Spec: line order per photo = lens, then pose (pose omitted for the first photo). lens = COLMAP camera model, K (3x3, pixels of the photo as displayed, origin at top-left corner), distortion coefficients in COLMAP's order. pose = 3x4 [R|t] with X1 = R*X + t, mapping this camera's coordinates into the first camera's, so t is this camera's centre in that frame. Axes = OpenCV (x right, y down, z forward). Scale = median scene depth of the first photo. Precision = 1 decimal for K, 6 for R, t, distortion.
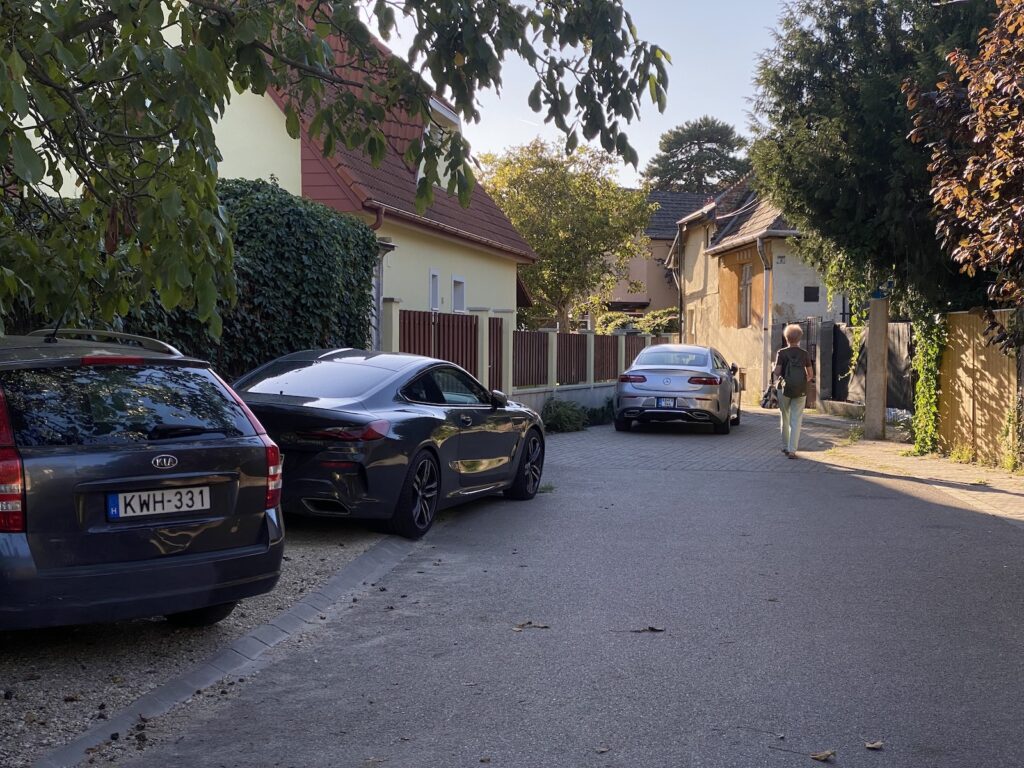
lens RADIAL K [[1516.3, 0, 513.3], [0, 1516.3, 387.0], [0, 0, 1]] dist [0.065554, 0.000000]
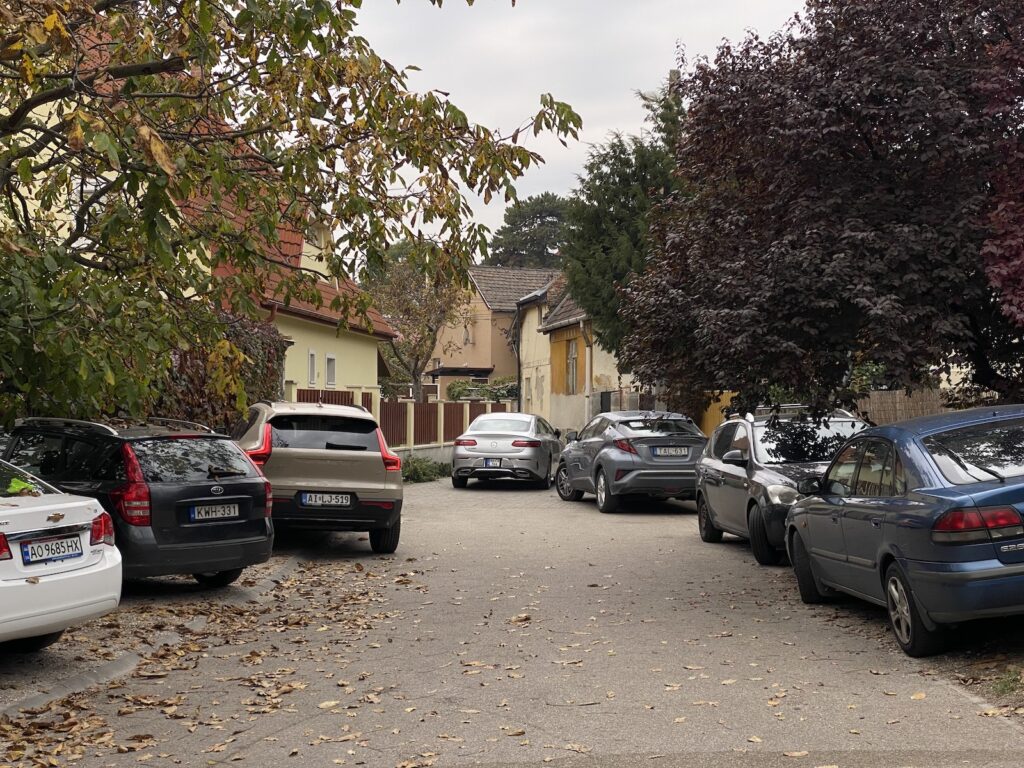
lens RADIAL K [[1516.3, 0, 510.0], [0, 1516.3, 383.8], [0, 0, 1]] dist [0.065554, 0.000000]
pose [[0.995308, 0.000913, 0.096752, -0.013782], [0.002897, 0.999226, -0.039229, -0.002291], [-0.096713, 0.039325, 0.994535, -0.259571]]
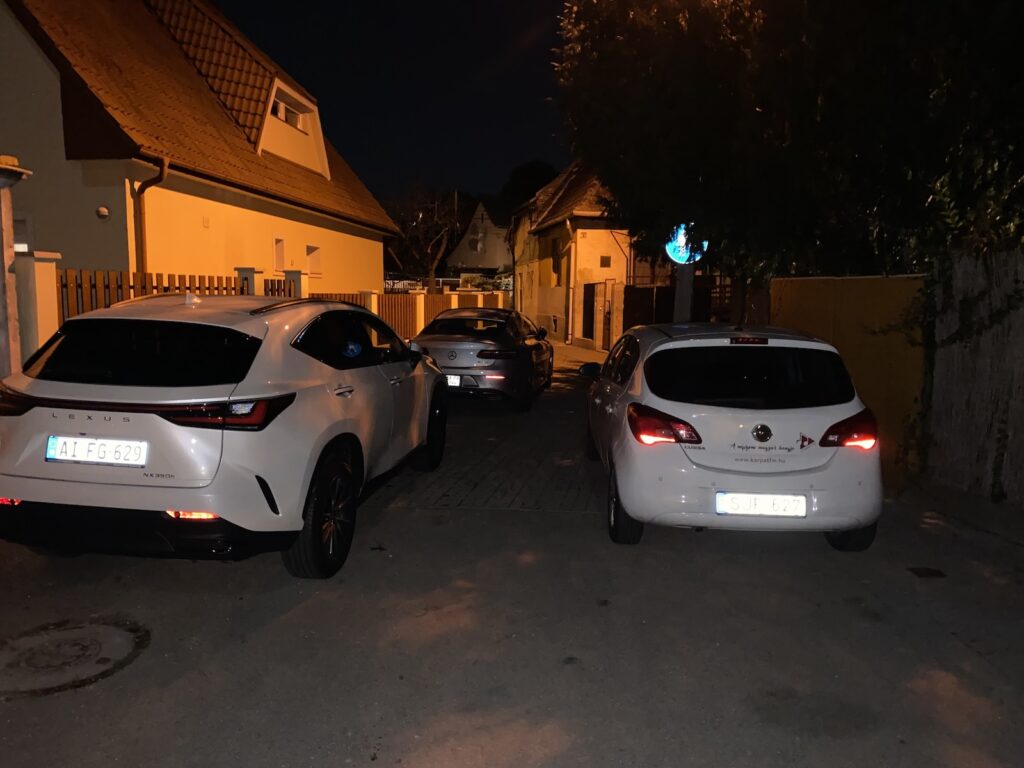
lens RADIAL K [[774.4, 0, 509.7], [0, 774.4, 379.7], [0, 0, 1]] dist [0.127824, 0.002715]
pose [[0.996155, -0.007372, 0.087300, 0.077050], [-0.000337, 0.996124, 0.087963, -0.026445], [-0.087610, -0.087654, 0.992291, 0.474905]]
